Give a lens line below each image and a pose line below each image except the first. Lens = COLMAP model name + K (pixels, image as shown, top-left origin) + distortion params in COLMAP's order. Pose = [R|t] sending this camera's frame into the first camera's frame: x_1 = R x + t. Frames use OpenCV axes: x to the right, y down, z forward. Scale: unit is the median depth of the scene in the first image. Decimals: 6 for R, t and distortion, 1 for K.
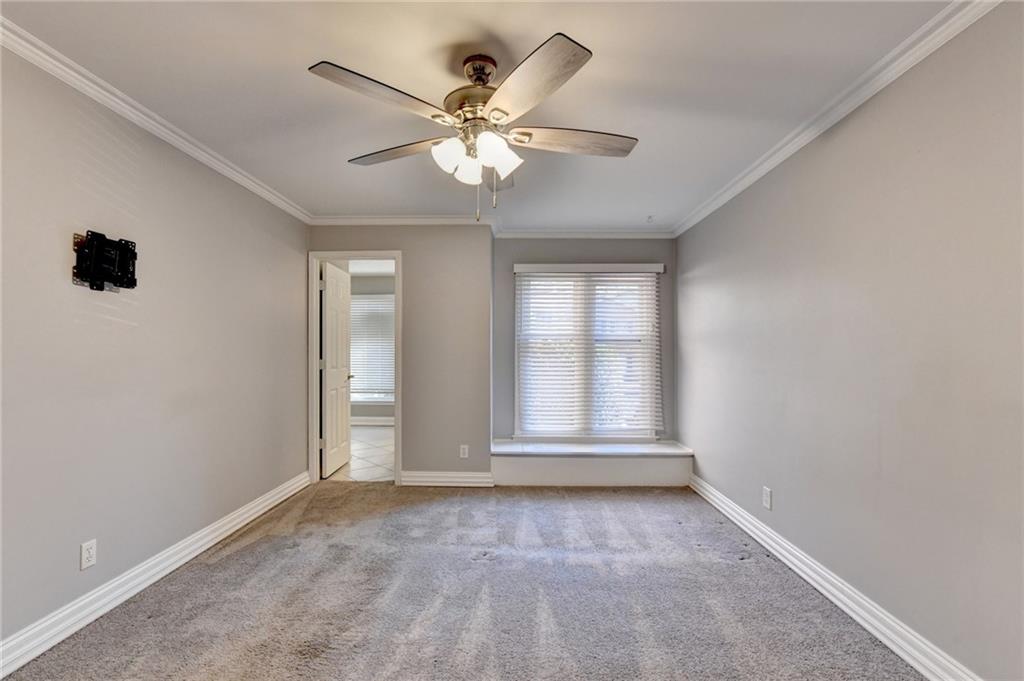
lens RADIAL K [[414.2, 0, 504.7], [0, 414.2, 349.6], [0, 0, 1]] dist [-0.017004, -0.000522]
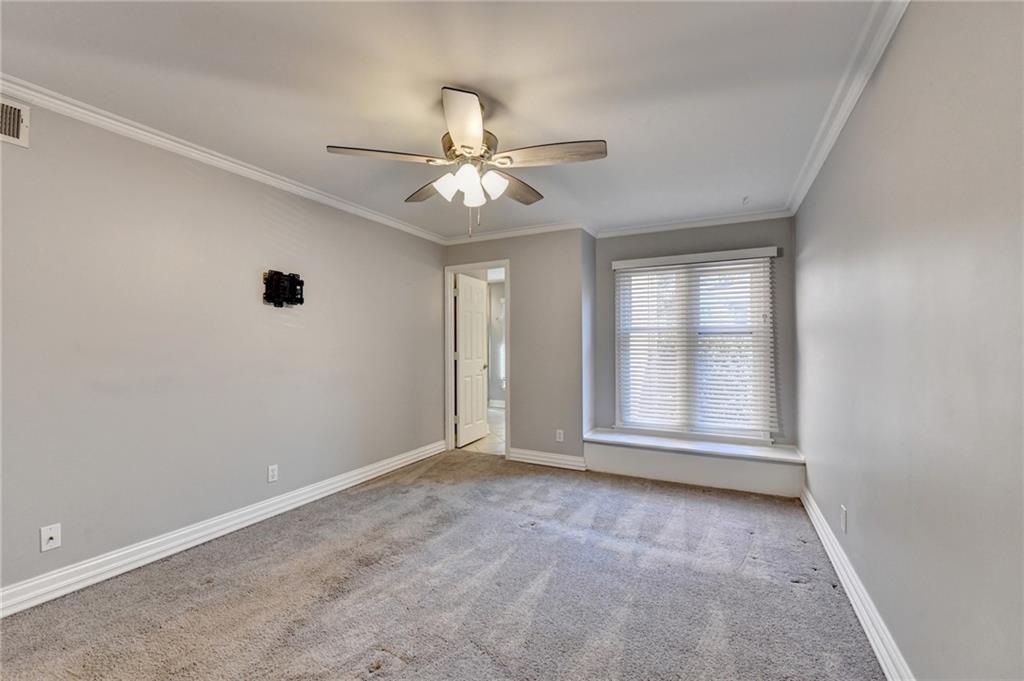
lens RADIAL K [[395.4, 0, 536.1], [0, 395.4, 342.6], [0, 0, 1]] dist [-0.017033, -0.000279]
pose [[0.911602, -0.005708, -0.411035, 0.321947], [0.004619, 0.999983, -0.003643, 0.001286], [0.411049, 0.001423, 0.911612, 0.012739]]
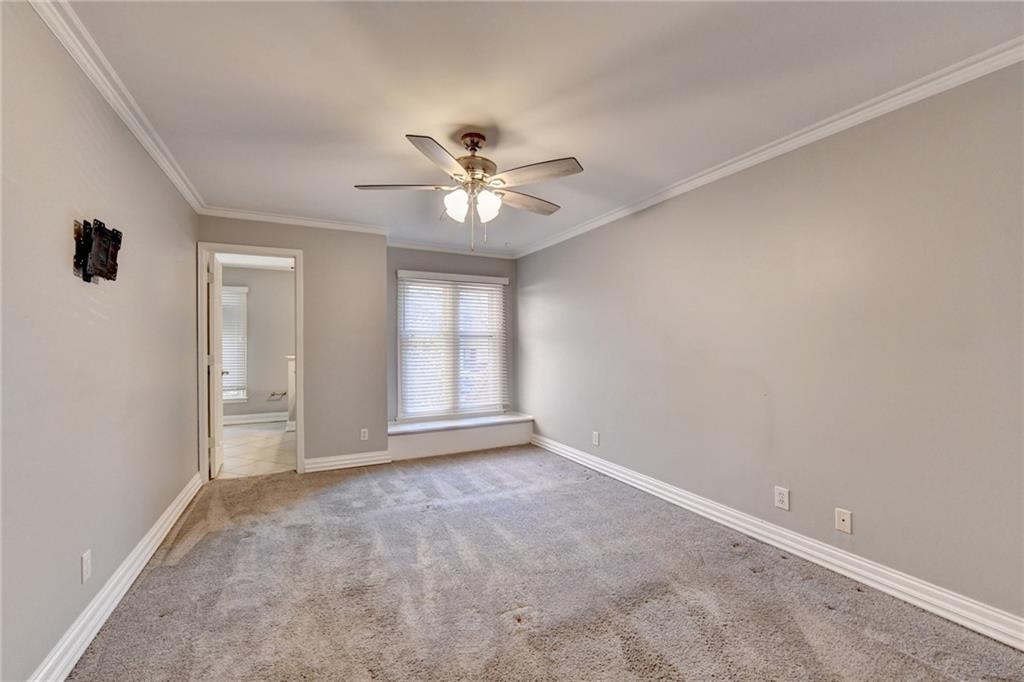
lens RADIAL K [[398.2, 0, 467.0], [0, 398.2, 344.2], [0, 0, 1]] dist [-0.019737, -0.000255]
pose [[0.898874, -0.006287, 0.438162, -0.368330], [0.005810, 0.999980, 0.002429, -0.000357], [-0.438169, 0.000362, 0.898893, -0.107710]]
